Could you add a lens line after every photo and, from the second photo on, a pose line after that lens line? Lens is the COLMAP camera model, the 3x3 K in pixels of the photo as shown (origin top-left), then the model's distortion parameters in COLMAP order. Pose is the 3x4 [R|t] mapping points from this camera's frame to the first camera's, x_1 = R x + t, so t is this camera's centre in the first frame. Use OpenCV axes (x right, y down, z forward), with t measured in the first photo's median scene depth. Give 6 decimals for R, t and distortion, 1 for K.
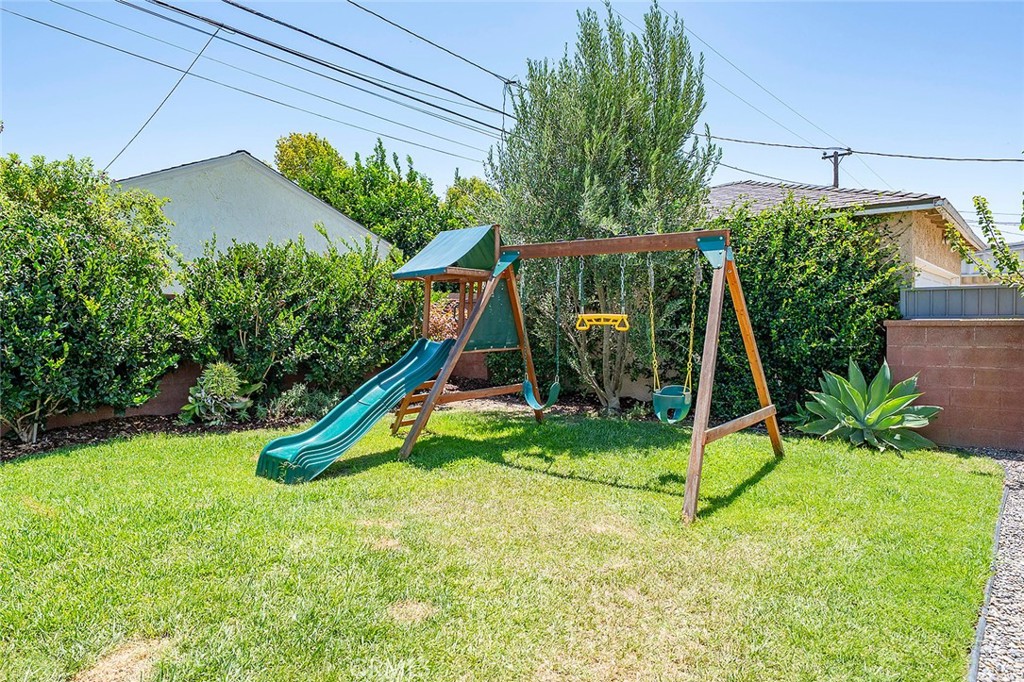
lens RADIAL K [[636.5, 0, 512.0], [0, 636.5, 341.0], [0, 0, 1]] dist [-0.005354, -0.001363]
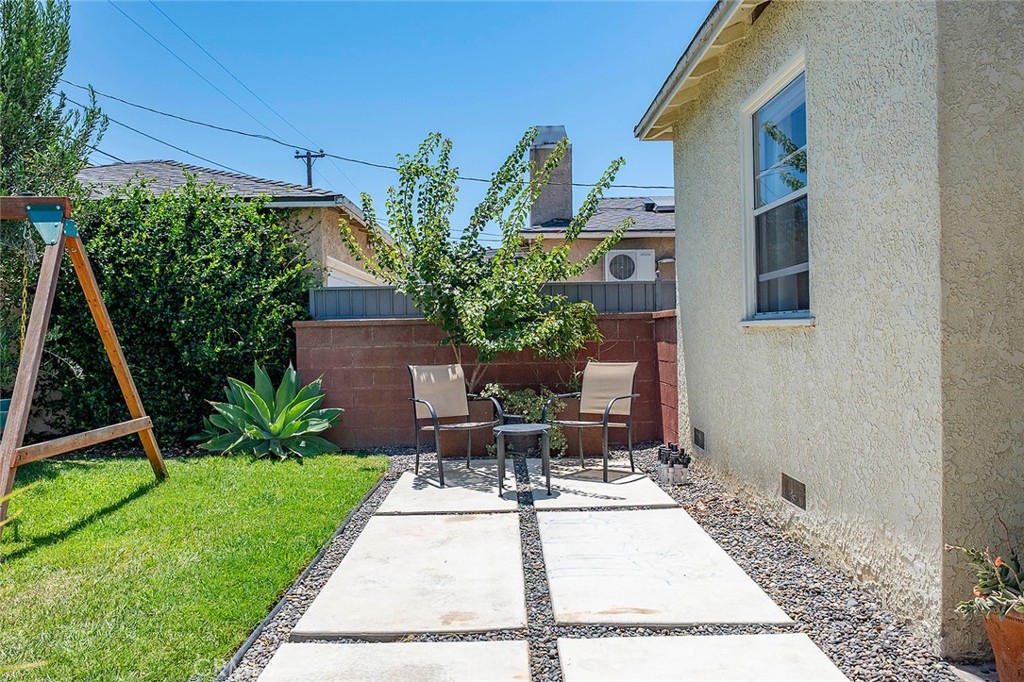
lens RADIAL K [[770.1, 0, 512.0], [0, 770.1, 341.0], [0, 0, 1]] dist [0.005129, 0.004484]
pose [[0.775767, -0.007520, 0.630975, 0.123446], [0.032895, 0.999051, -0.028537, 0.039588], [-0.630162, 0.042894, 0.775278, -0.076495]]
